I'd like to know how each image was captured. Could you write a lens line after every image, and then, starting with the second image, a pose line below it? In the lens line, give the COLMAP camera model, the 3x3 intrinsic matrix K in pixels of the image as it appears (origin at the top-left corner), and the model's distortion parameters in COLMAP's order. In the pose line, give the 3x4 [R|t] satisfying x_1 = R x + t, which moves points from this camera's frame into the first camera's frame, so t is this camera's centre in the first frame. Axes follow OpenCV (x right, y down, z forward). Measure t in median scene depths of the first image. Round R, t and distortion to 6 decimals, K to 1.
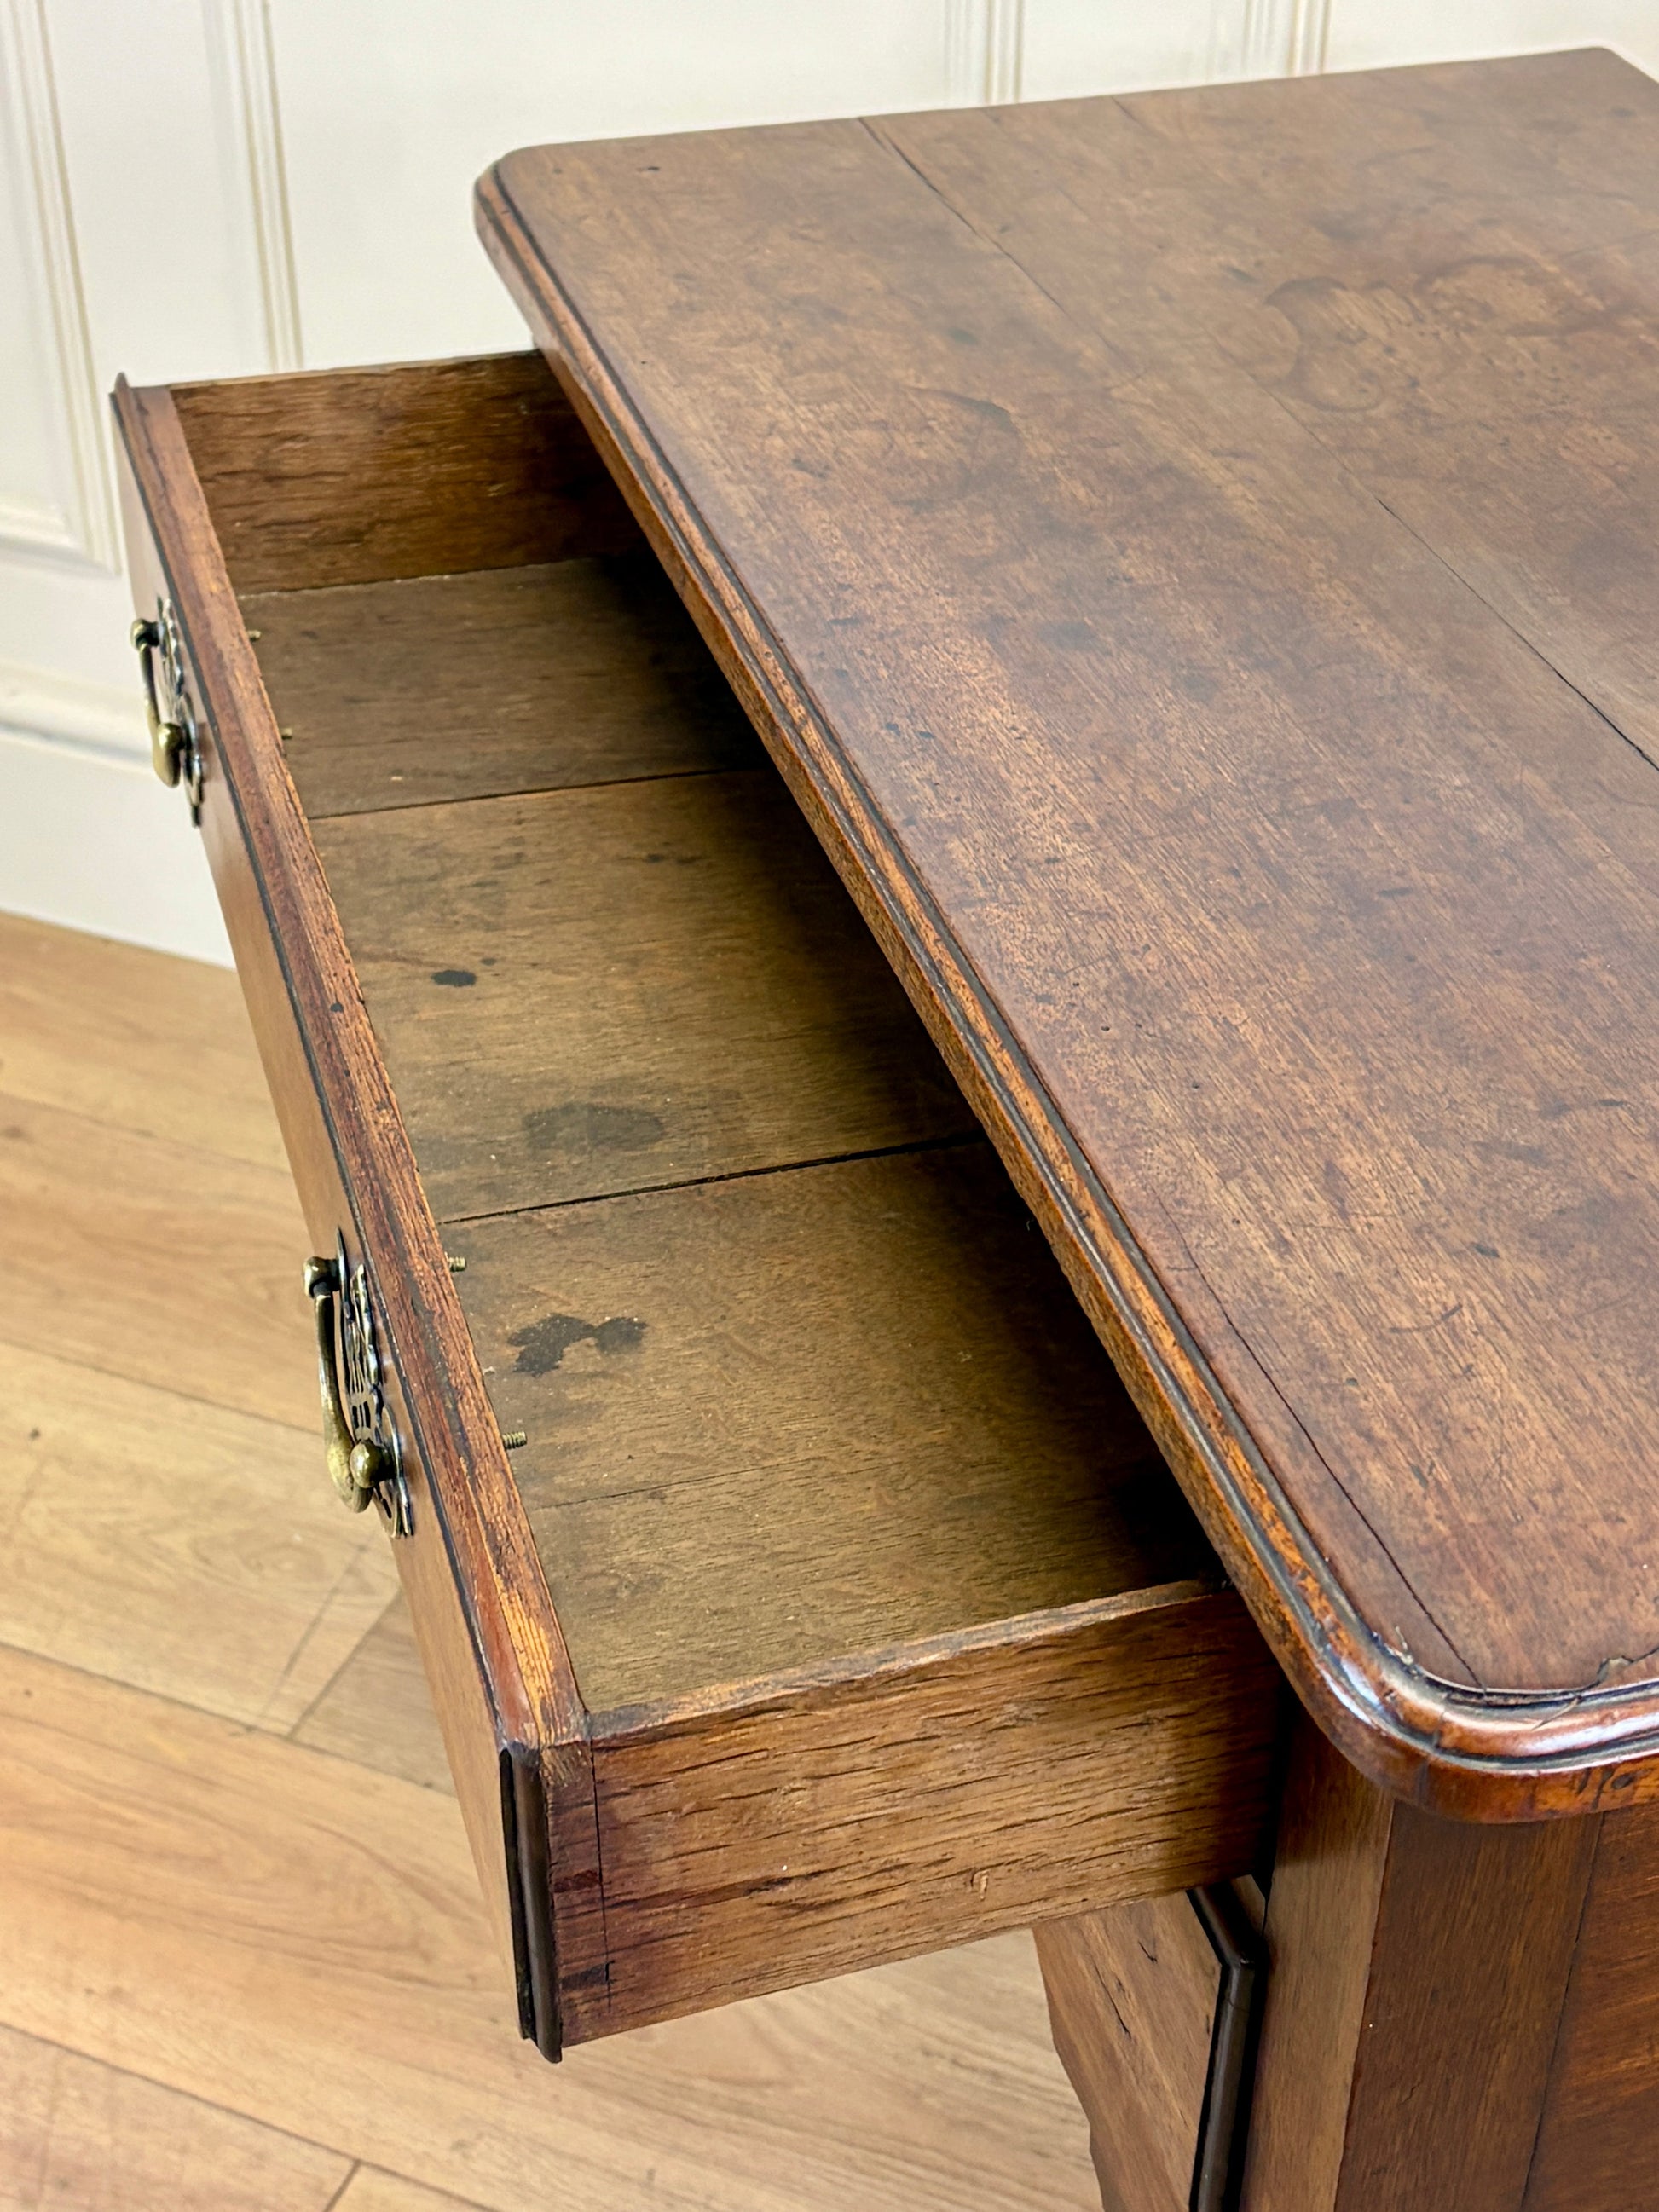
lens RADIAL K [[3287.4, 0, 810.9], [0, 3287.4, 1110.6], [0, 0, 1]] dist [0.159950, 0.000000]
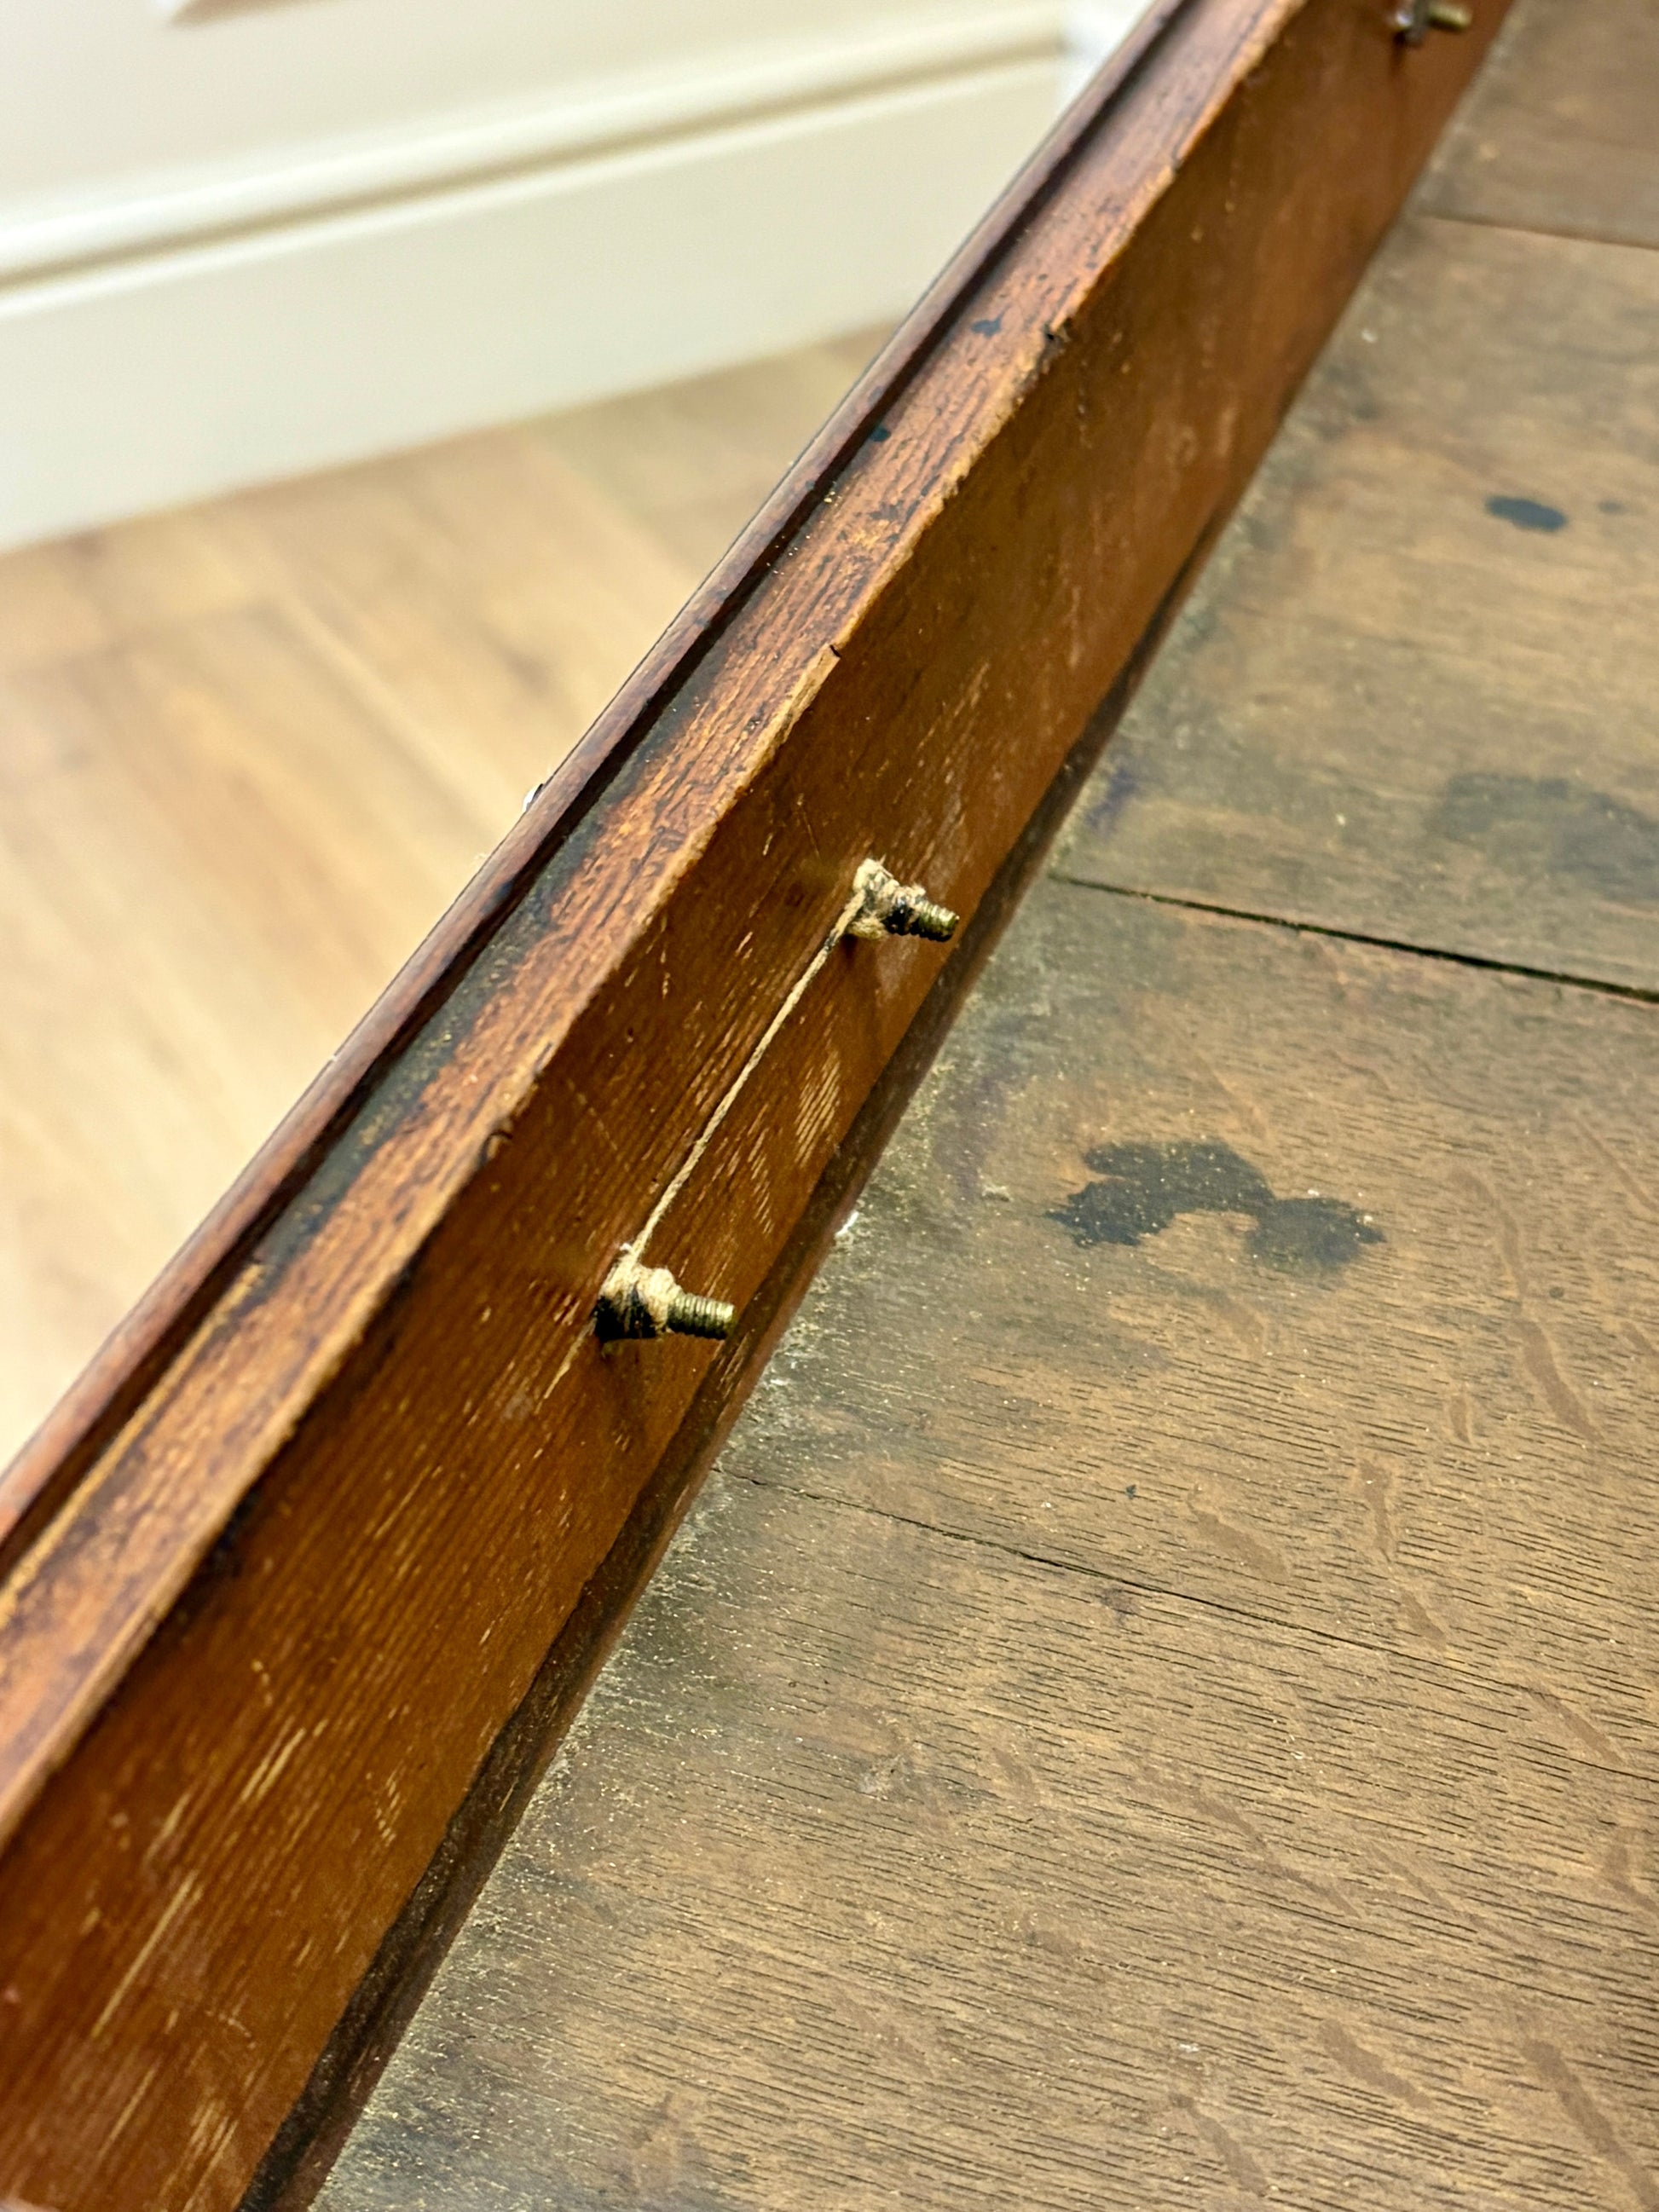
lens RADIAL K [[3287.4, 0, 830.7], [0, 3287.4, 1113.8], [0, 0, 1]] dist [0.159950, 0.000000]
pose [[0.807170, 0.358291, -0.469152, 0.087710], [-0.335981, 0.932296, 0.133943, 0.014973], [0.485379, 0.049511, 0.872901, 0.560402]]
